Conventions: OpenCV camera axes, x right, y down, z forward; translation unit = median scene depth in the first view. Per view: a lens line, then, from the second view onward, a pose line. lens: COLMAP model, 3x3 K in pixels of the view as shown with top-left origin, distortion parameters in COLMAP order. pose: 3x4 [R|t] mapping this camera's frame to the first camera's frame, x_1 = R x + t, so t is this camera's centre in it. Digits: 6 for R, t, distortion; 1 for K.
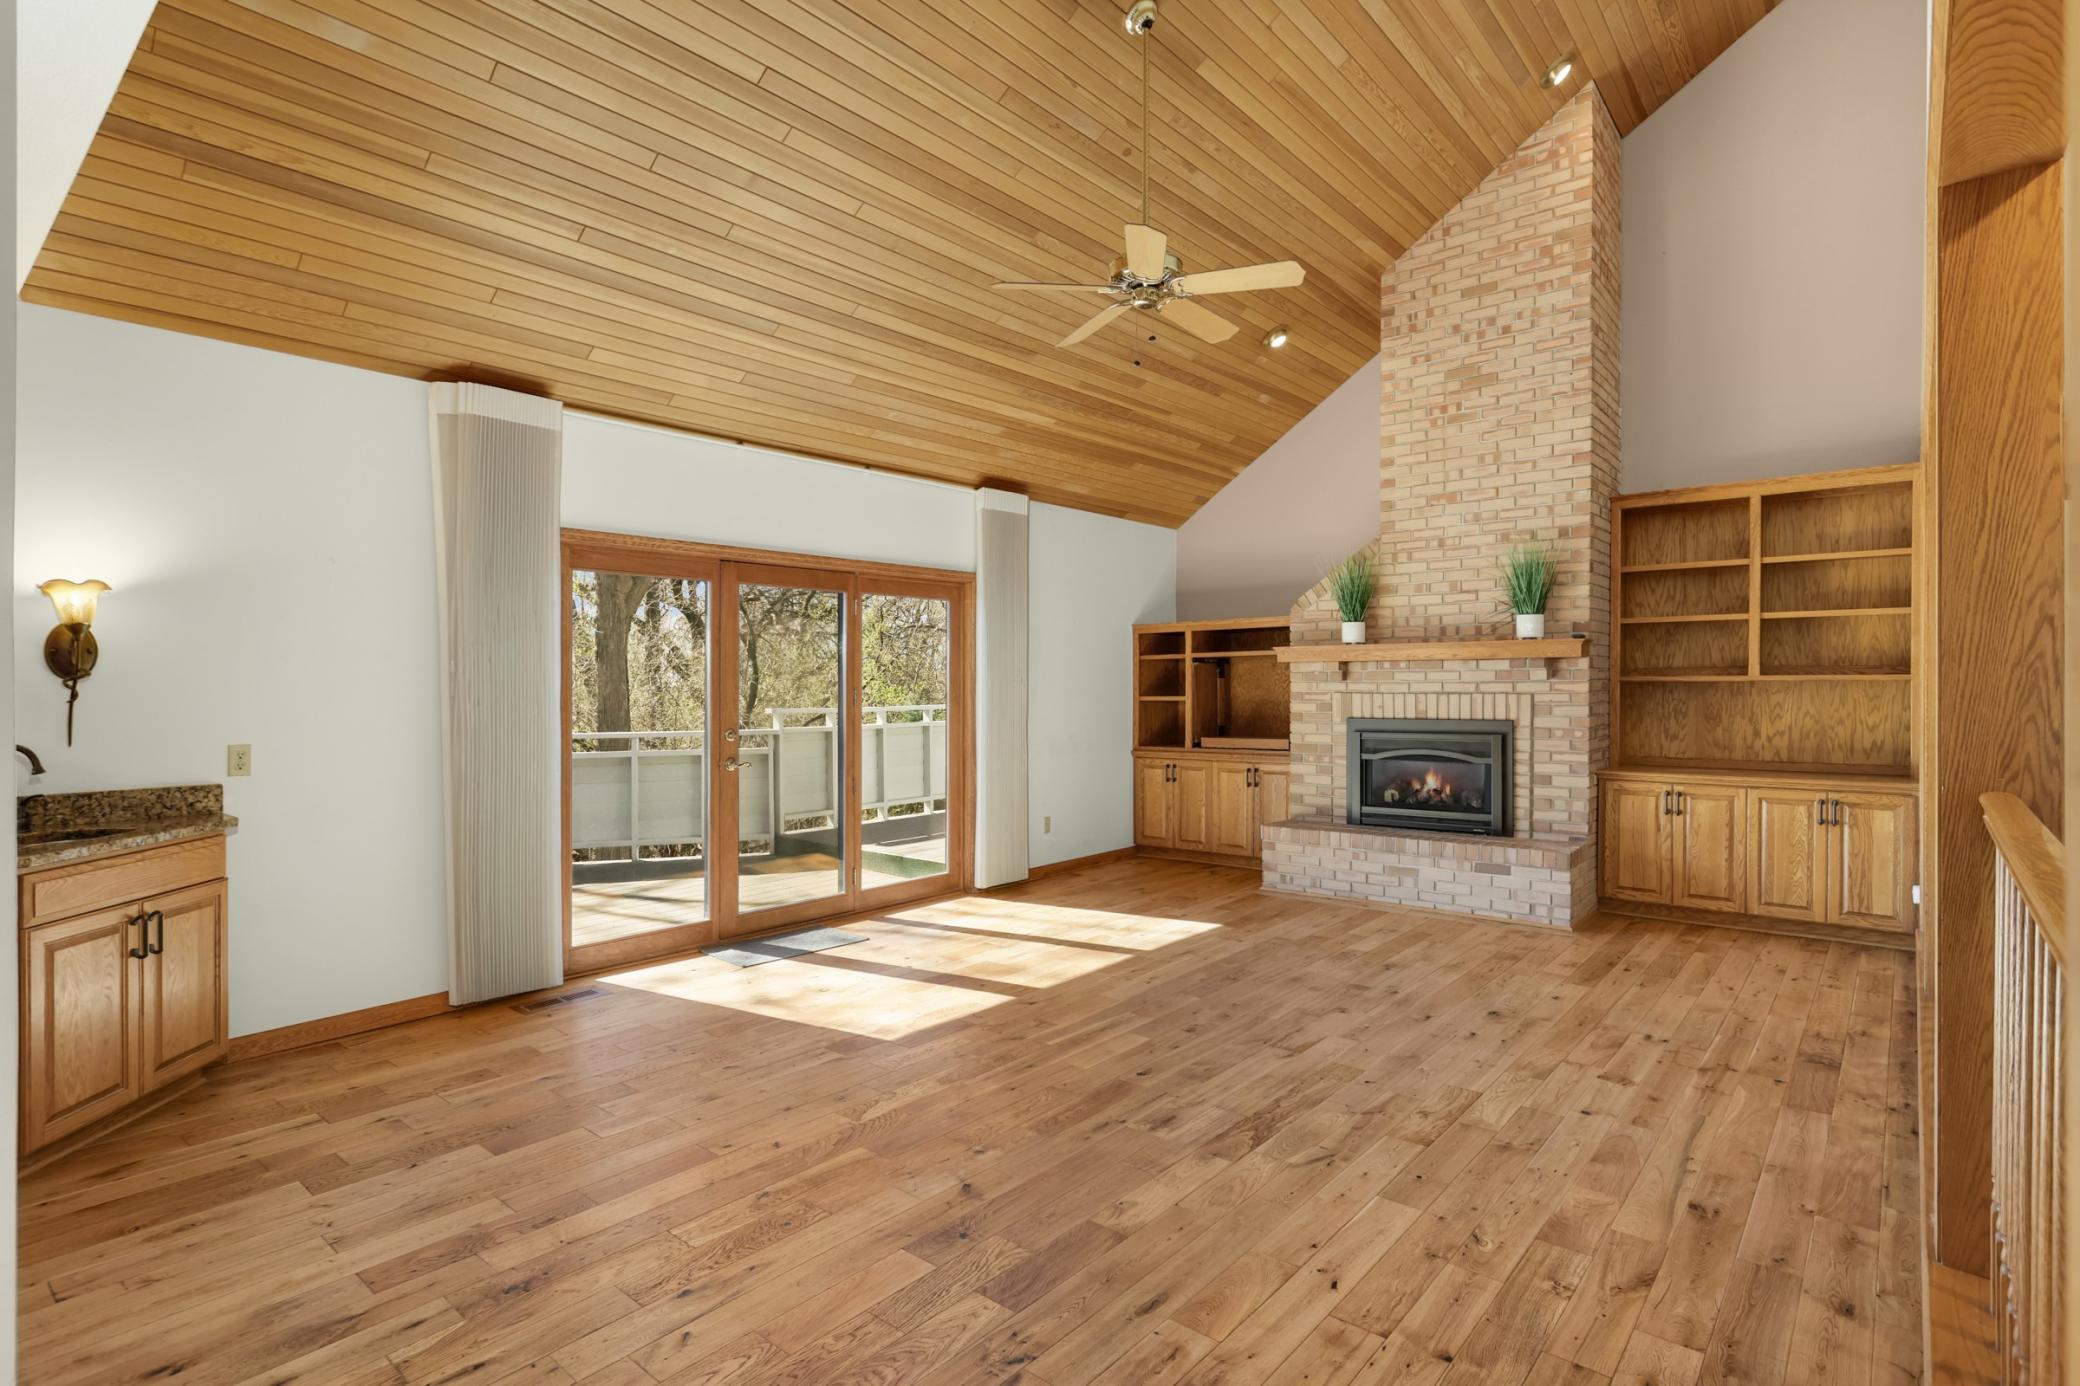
lens RADIAL K [[1033.6, 0, 1039.3], [0, 1033.6, 700.0], [0, 0, 1]] dist [-0.004121, 0.003866]
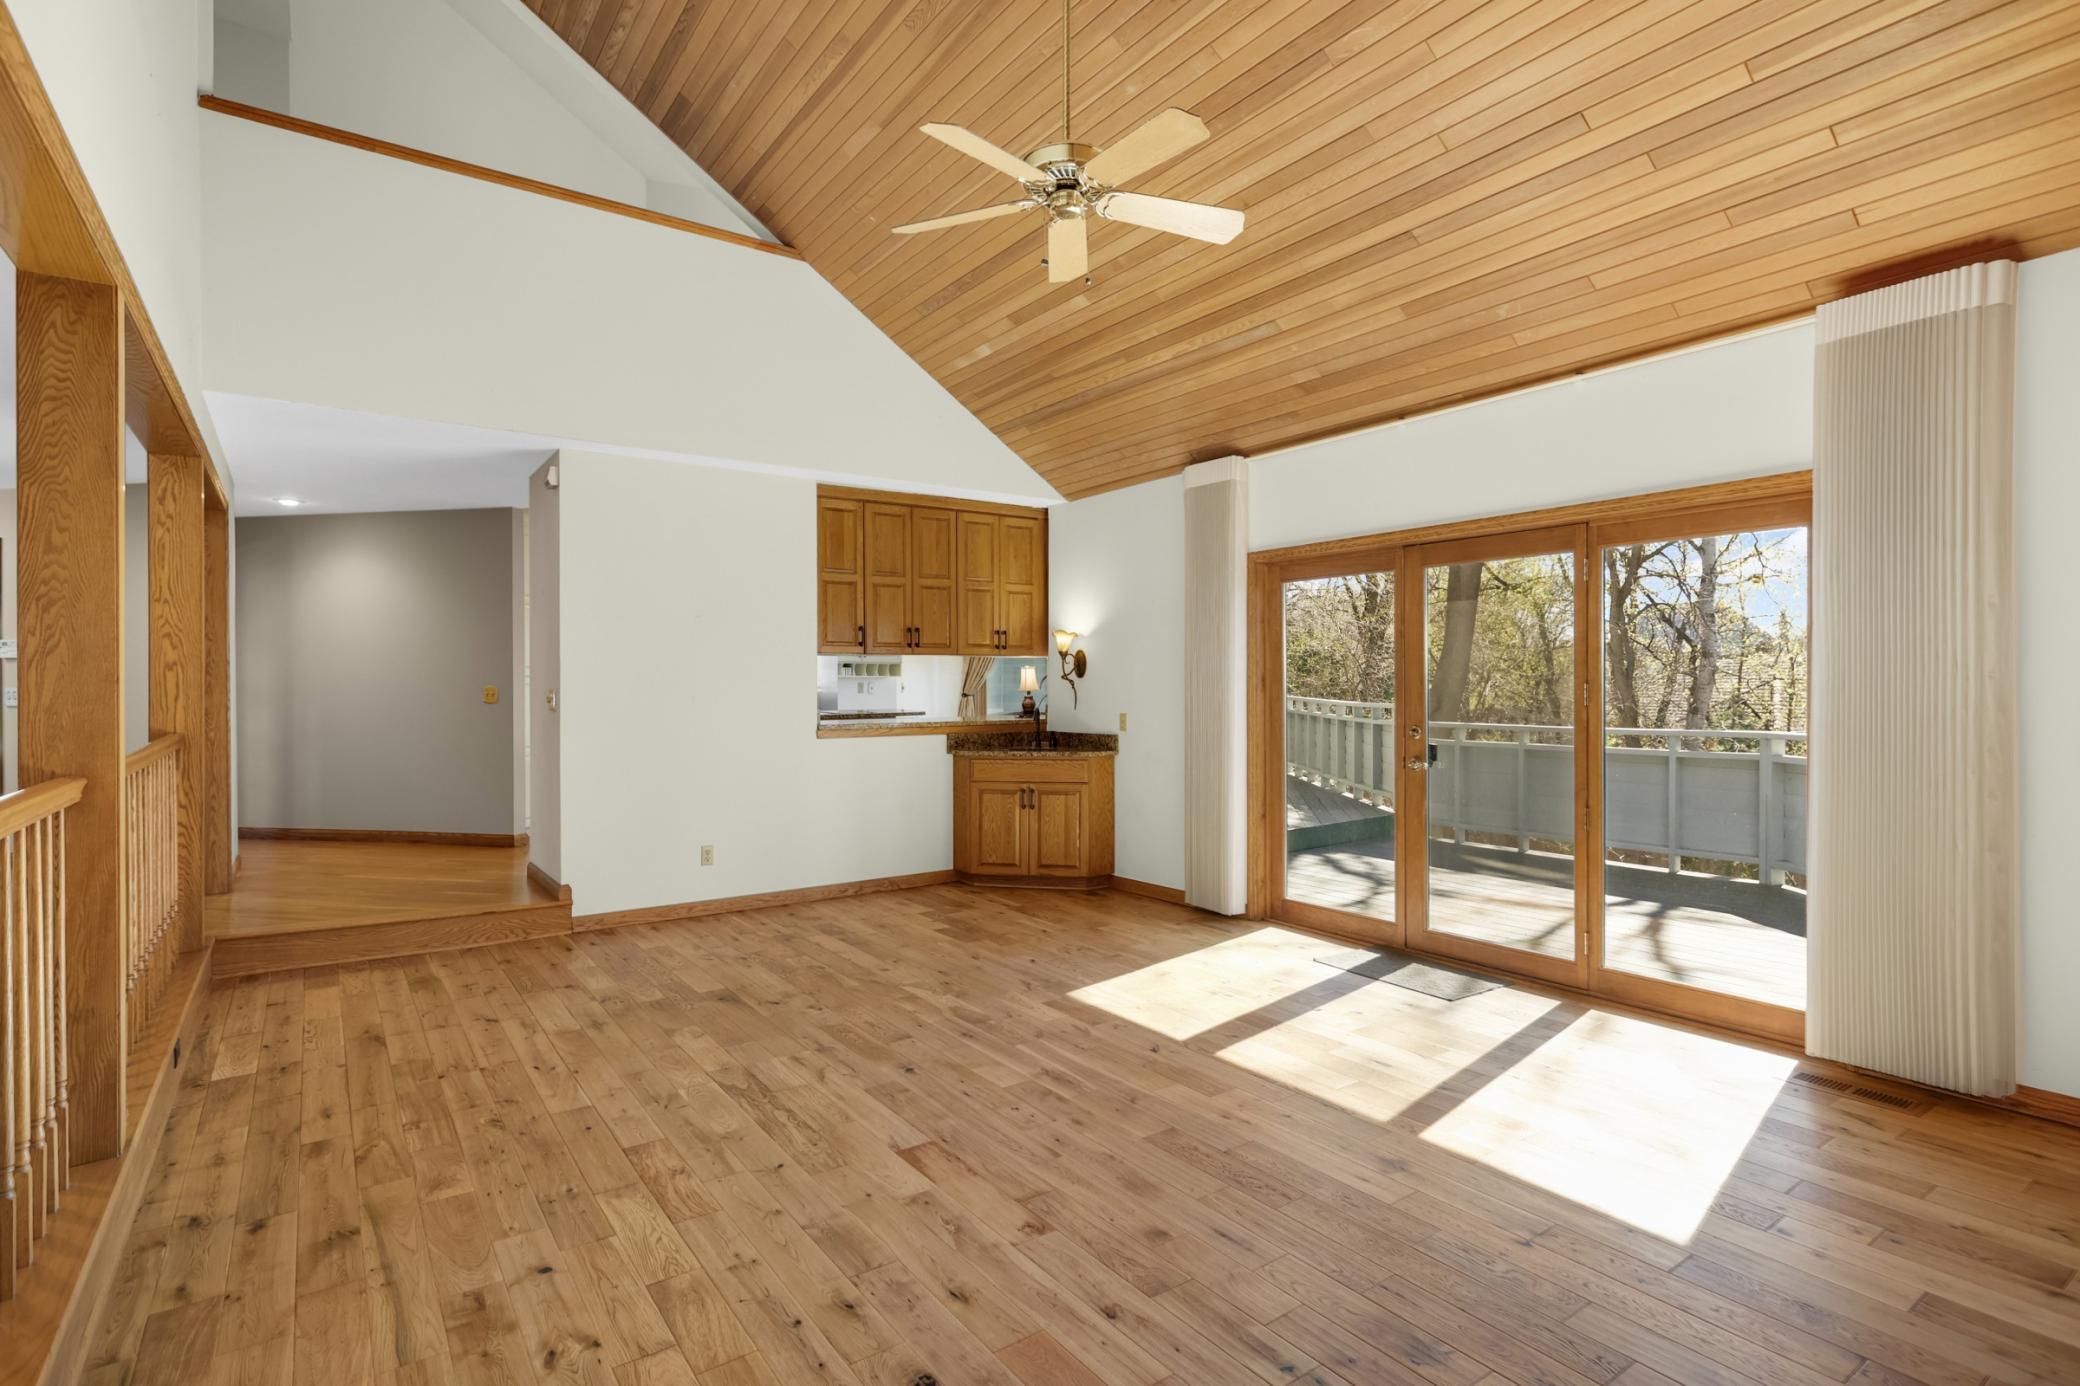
lens RADIAL K [[1033.6, 0, 1039.4], [0, 1033.6, 683.0], [0, 0, 1]] dist [-0.004121, 0.003866]
pose [[-0.251928, 0.003642, -0.967739, 1.064132], [-0.008158, 0.999949, 0.005887, -0.020151], [0.967712, 0.009378, -0.251886, 1.410066]]
